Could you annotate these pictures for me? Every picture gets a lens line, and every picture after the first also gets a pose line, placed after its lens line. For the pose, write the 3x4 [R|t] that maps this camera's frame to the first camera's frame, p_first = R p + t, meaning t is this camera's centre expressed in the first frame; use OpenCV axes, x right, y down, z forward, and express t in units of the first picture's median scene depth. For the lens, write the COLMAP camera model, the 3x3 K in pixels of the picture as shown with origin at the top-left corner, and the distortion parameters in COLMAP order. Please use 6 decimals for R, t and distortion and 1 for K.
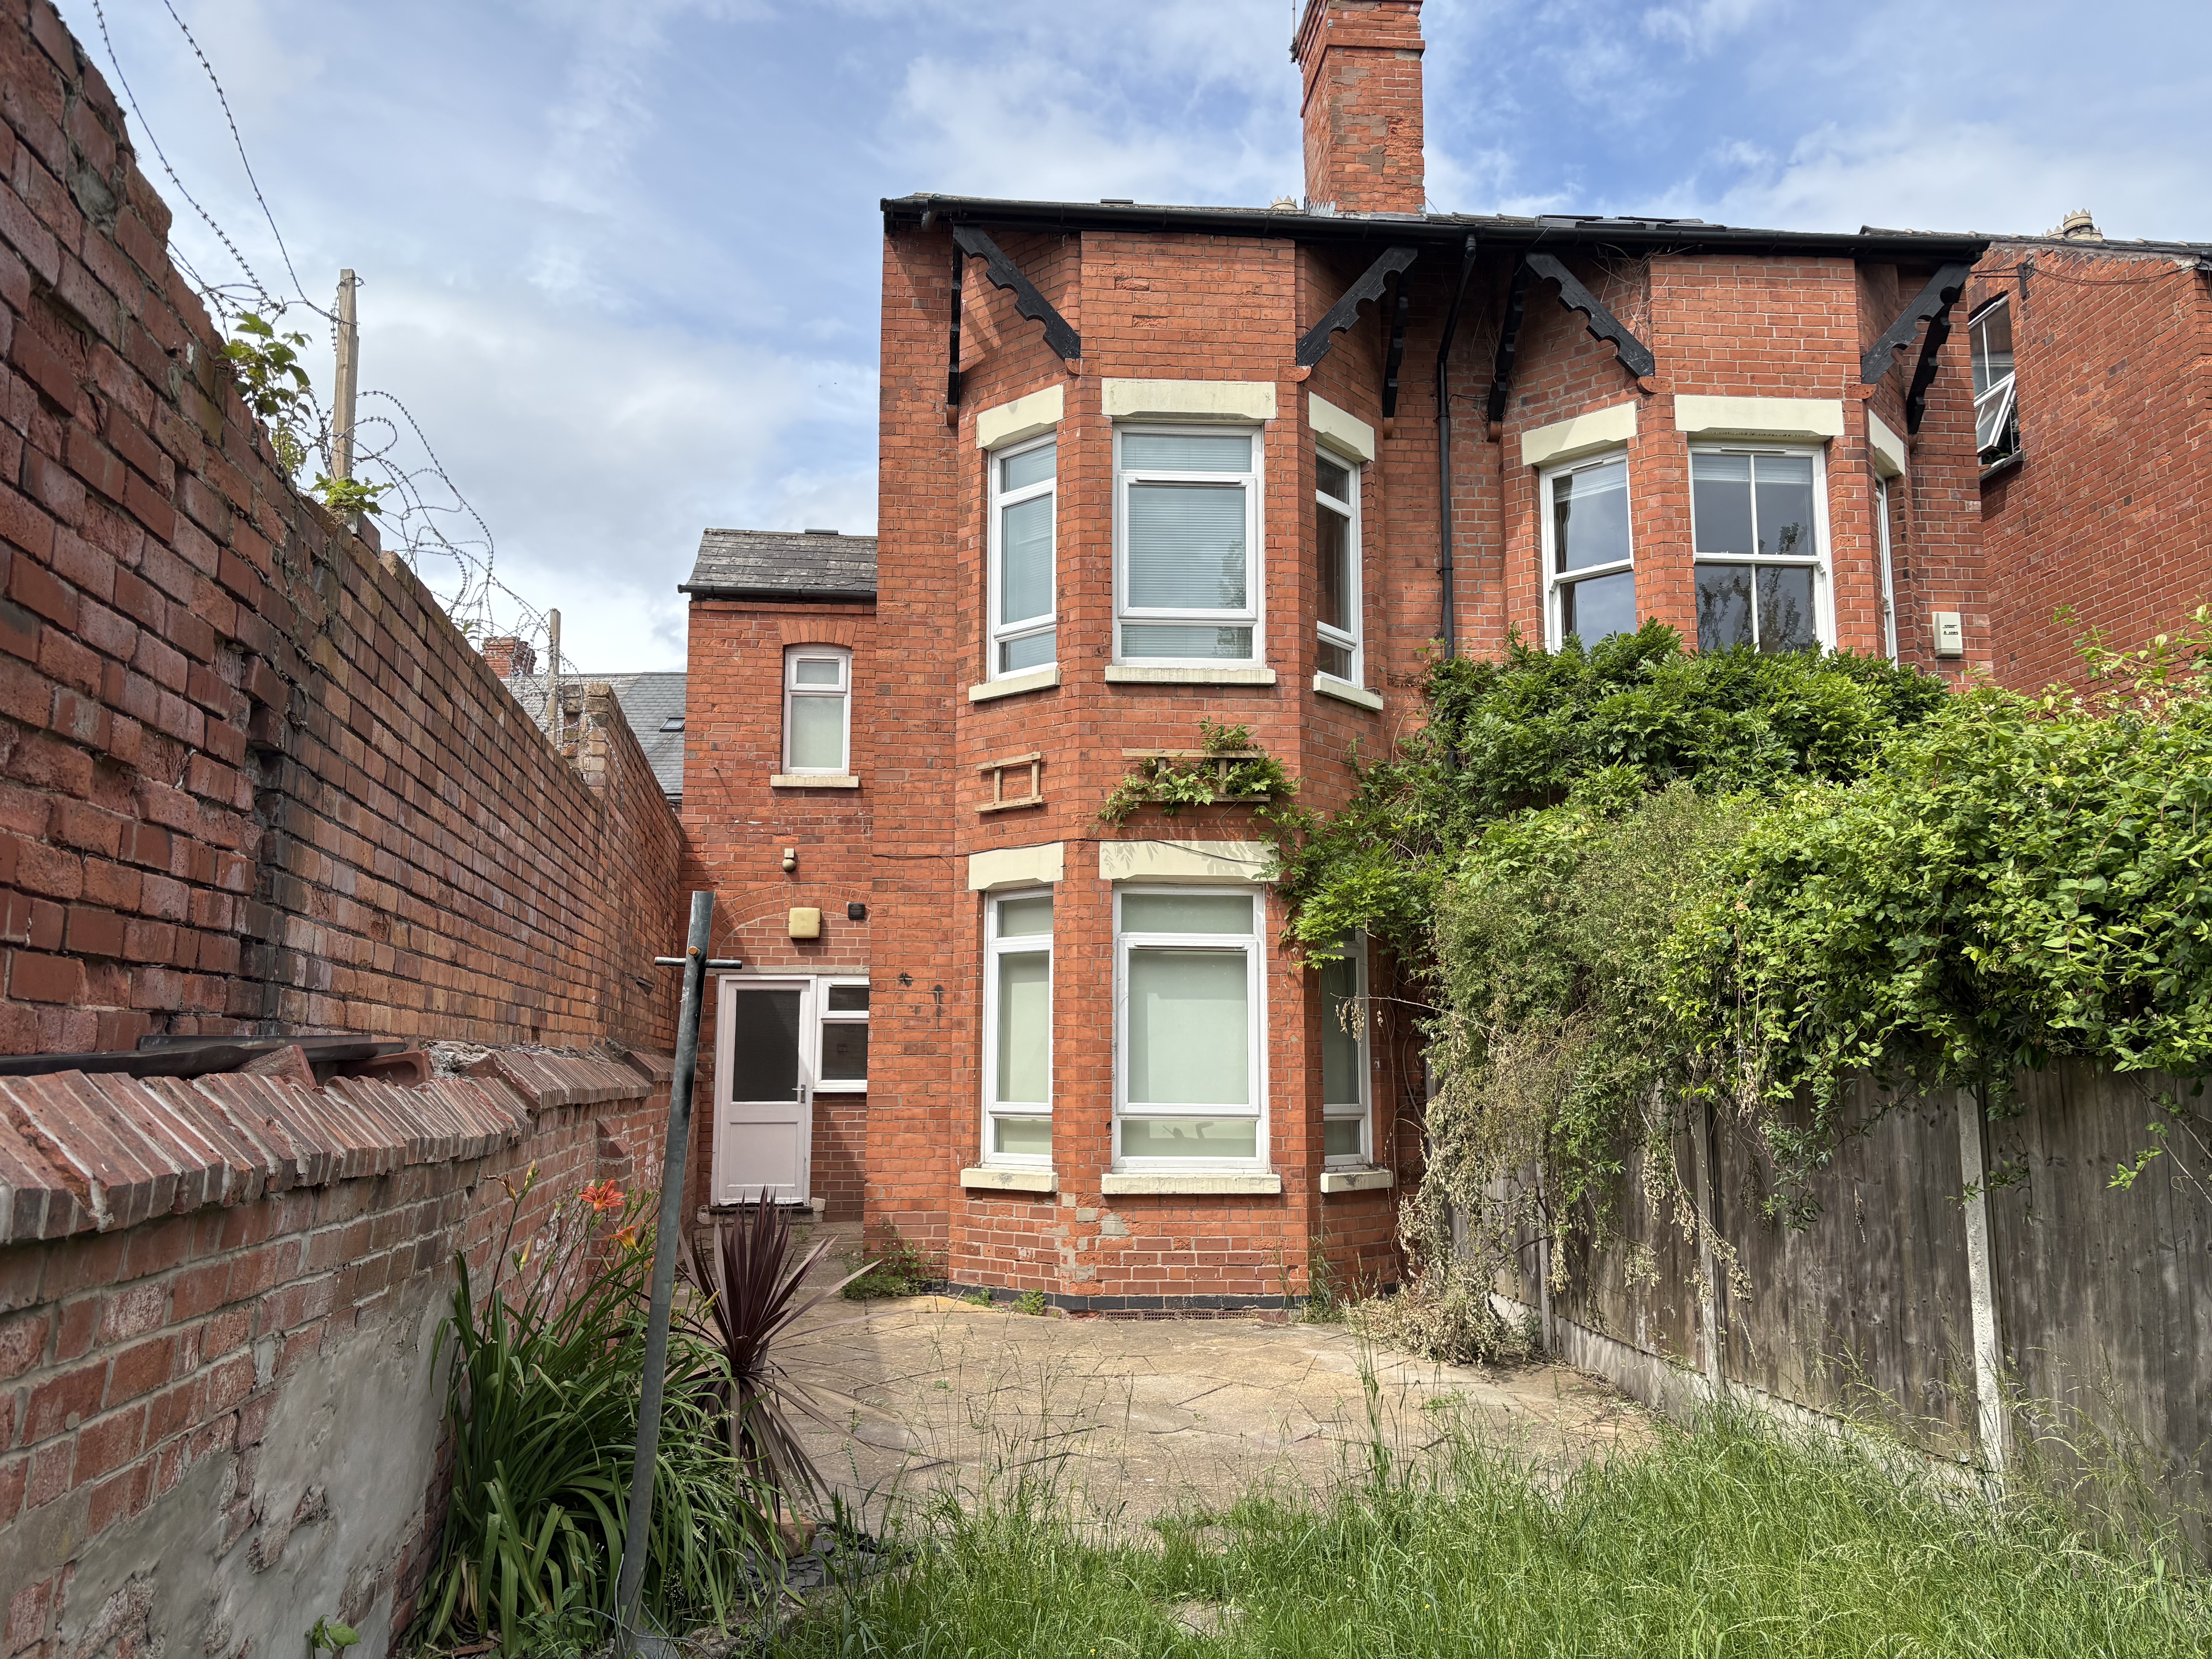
lens RADIAL K [[1673.3, 0, 1106.2], [0, 1673.3, 831.1], [0, 0, 1]] dist [-0.005558, -0.001337]
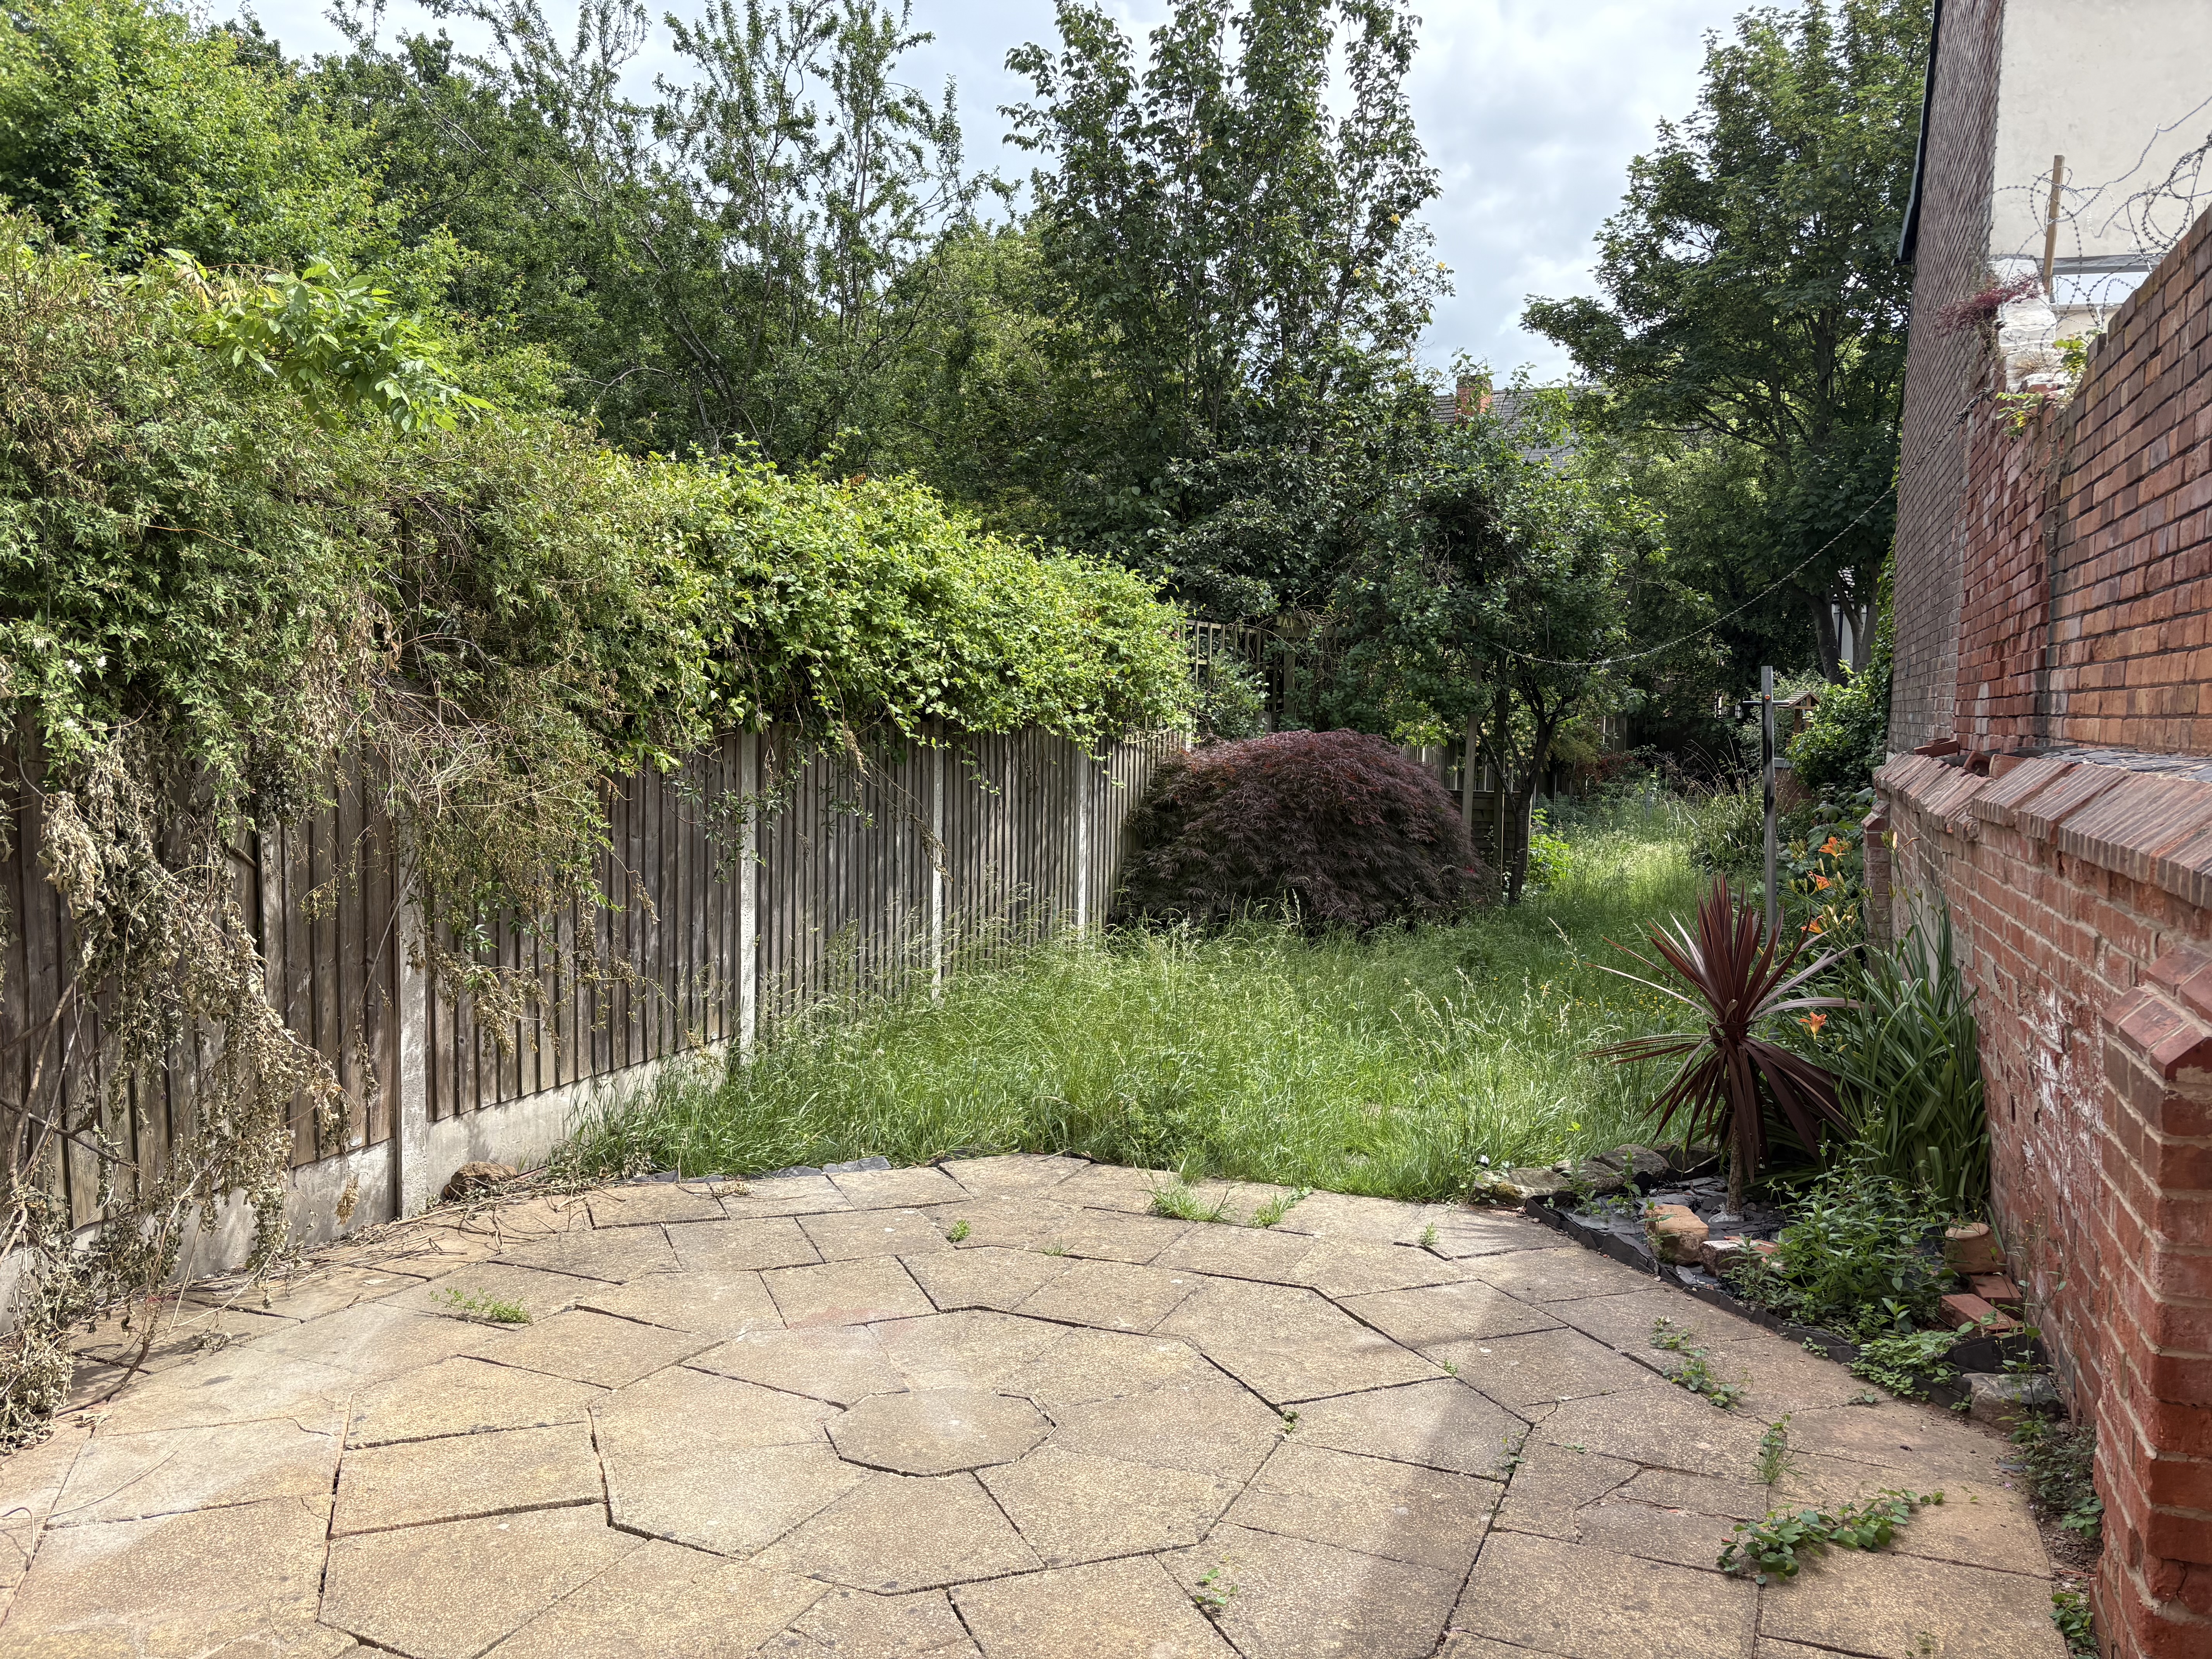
lens RADIAL K [[1673.3, 0, 1111.2], [0, 1673.3, 836.4], [0, 0, 1]] dist [-0.005558, -0.001337]
pose [[-0.860349, -0.060395, 0.506115, -0.379615], [-0.095627, 0.994449, -0.043889, 0.256772], [-0.500655, -0.086158, -0.861349, 1.988264]]
